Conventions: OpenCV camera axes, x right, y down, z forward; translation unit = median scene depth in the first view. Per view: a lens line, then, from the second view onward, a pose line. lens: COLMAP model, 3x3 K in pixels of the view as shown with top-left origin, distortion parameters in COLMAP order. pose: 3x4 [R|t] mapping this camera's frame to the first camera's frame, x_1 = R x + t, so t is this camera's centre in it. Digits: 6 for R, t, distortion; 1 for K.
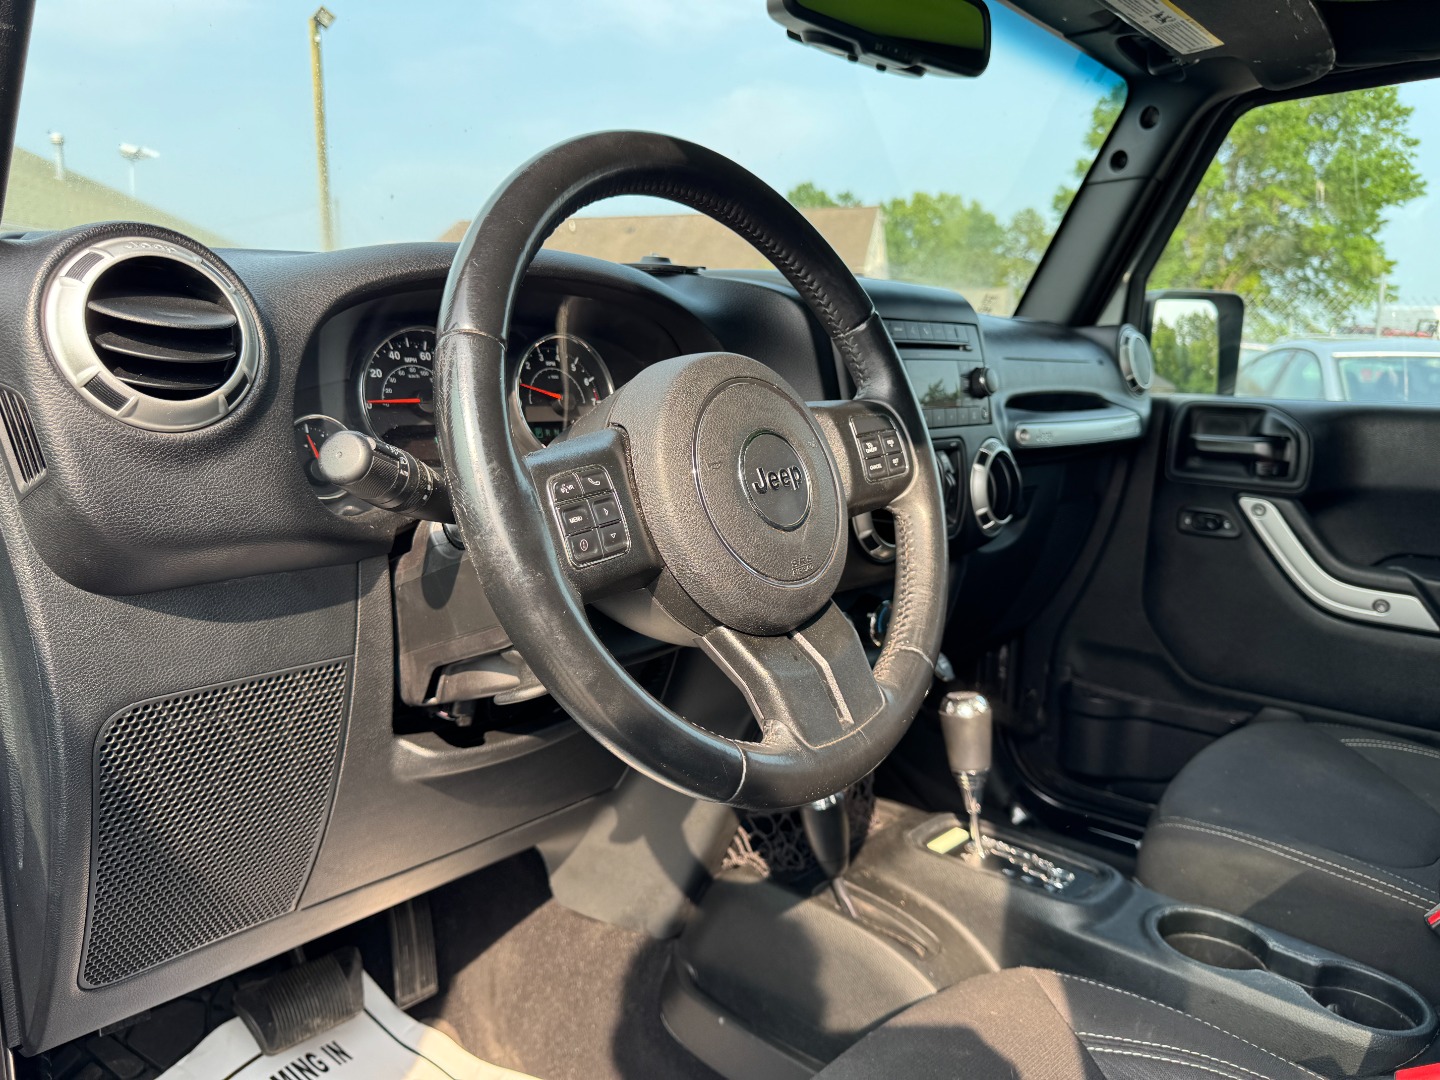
lens RADIAL K [[1059.7, 0, 749.8], [0, 1059.7, 548.5], [0, 0, 1]] dist [0.038021, -0.053888]
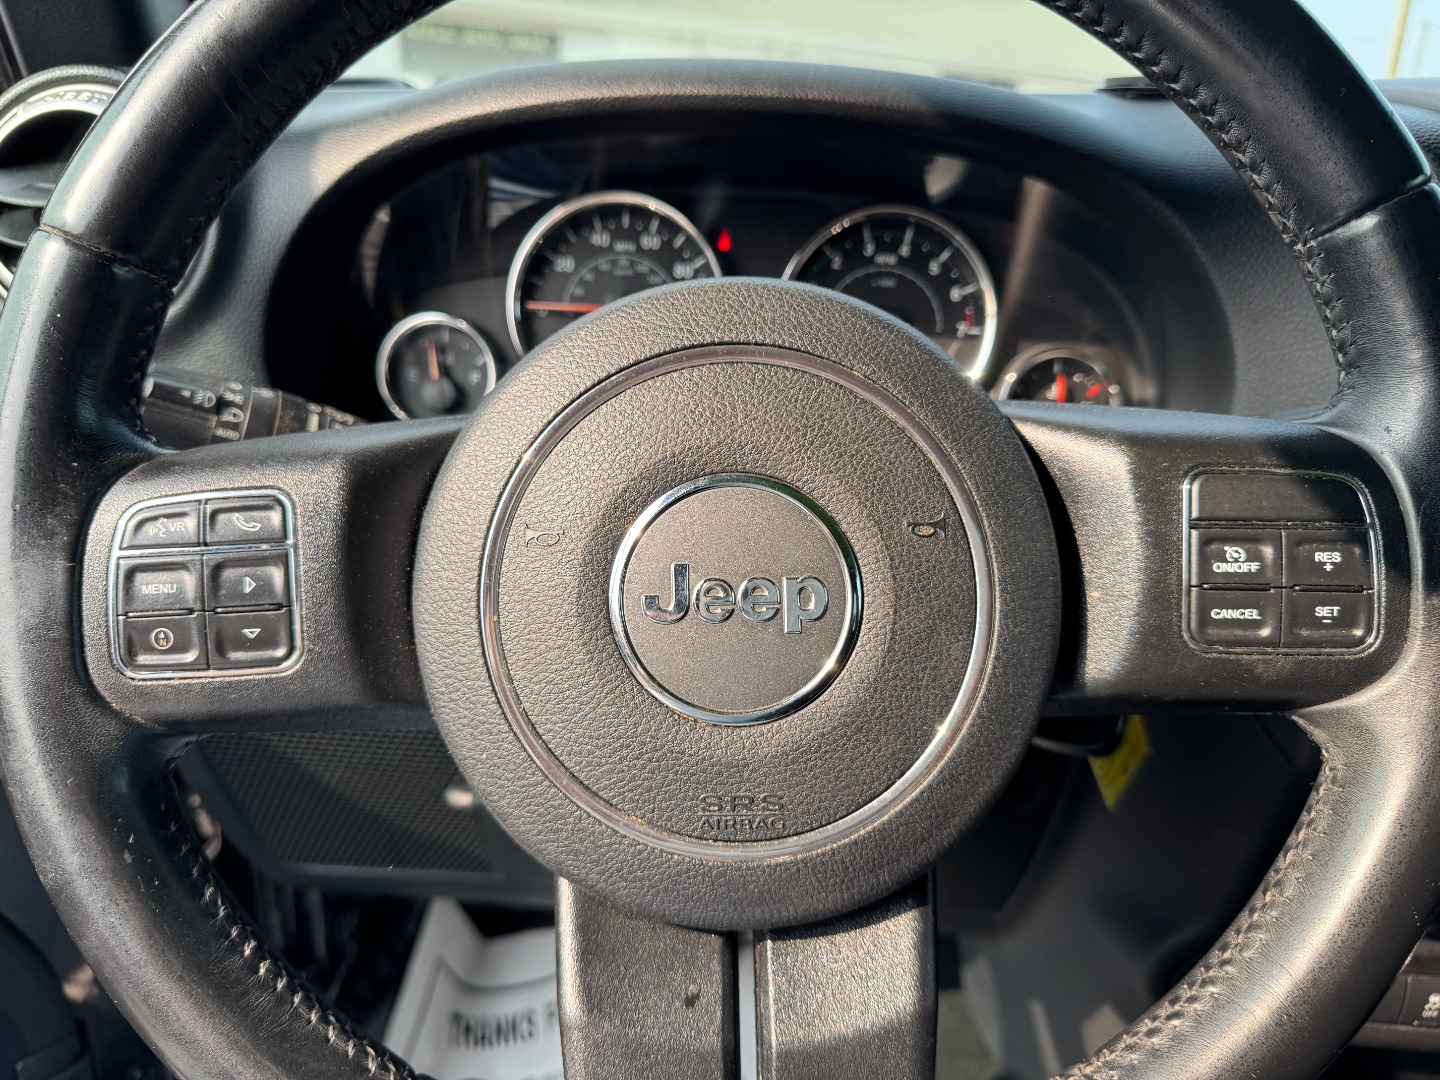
lens RADIAL K [[1059.7, 0, 714.0], [0, 1059.7, 535.4], [0, 0, 1]] dist [0.038021, -0.053888]
pose [[0.612452, 0.260212, -0.746453, 0.271354], [-0.160565, 0.965535, 0.204842, -0.147064], [0.774029, -0.005602, 0.633125, 0.609993]]
